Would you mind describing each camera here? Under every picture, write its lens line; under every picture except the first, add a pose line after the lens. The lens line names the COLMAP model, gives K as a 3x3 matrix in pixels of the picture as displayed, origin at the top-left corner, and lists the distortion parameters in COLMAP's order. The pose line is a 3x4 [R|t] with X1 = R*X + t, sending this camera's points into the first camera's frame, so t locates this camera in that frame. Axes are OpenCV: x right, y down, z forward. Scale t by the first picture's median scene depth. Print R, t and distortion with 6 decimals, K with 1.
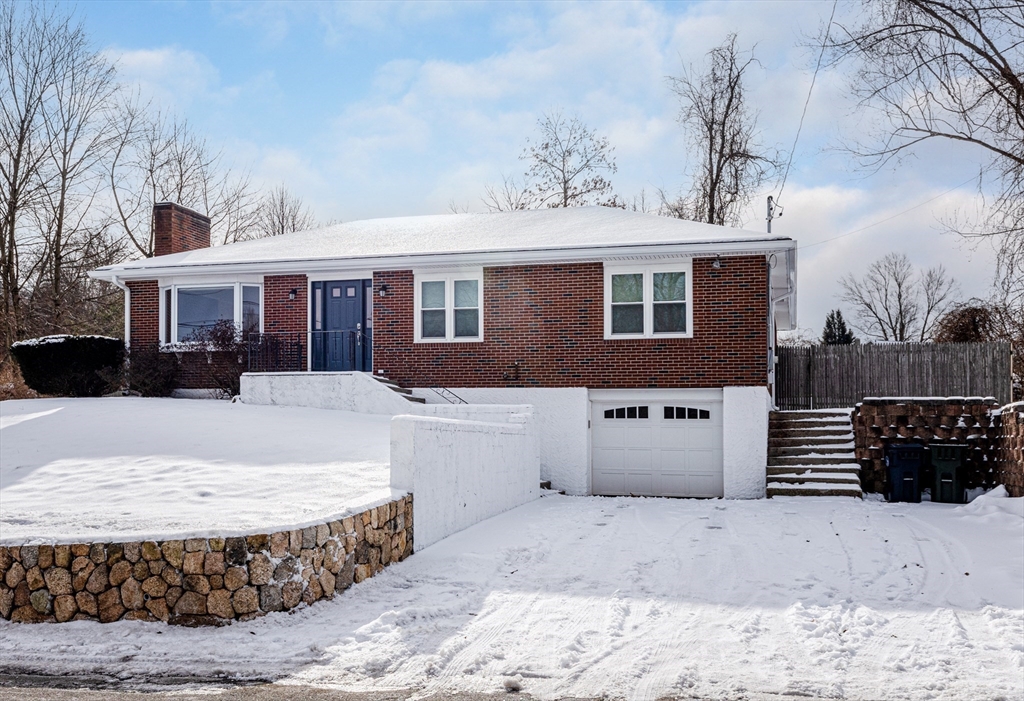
lens RADIAL K [[937.9, 0, 512.0], [0, 937.9, 350.5], [0, 0, 1]] dist [-0.005709, 0.000375]
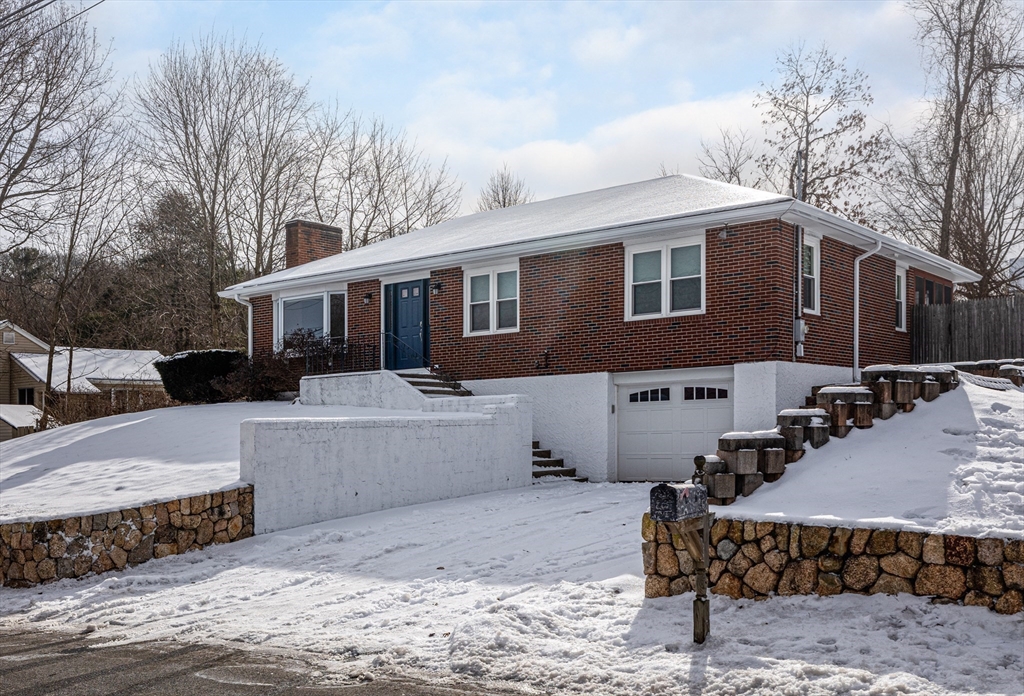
lens RADIAL K [[1037.9, 0, 512.0], [0, 1037.9, 348.0], [0, 0, 1]] dist [0.005102, -0.008621]
pose [[0.929696, -0.065420, -0.362471, 0.383589], [0.074413, 0.997168, 0.010888, -0.004954], [0.360732, -0.037095, 0.931932, -0.050748]]
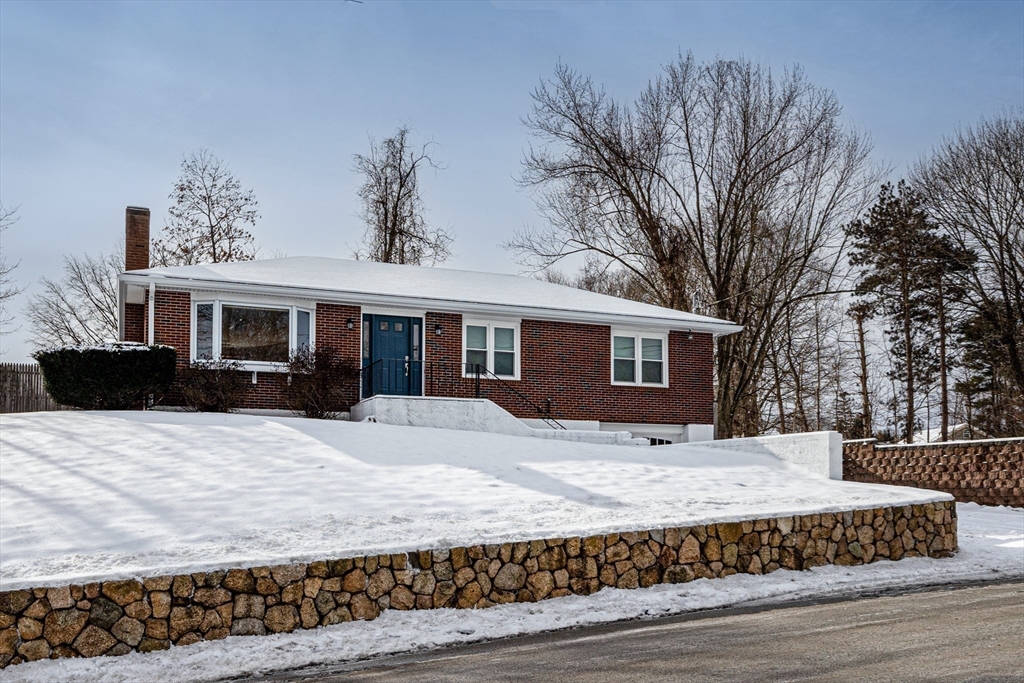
lens RADIAL K [[875.8, 0, 512.0], [0, 875.8, 341.5], [0, 0, 1]] dist [-0.003530, -0.001501]
pose [[0.806394, 0.092638, 0.584078, -0.741983], [-0.052624, 0.994977, -0.085155, 0.039803], [-0.589033, 0.037932, 0.807218, 0.094119]]
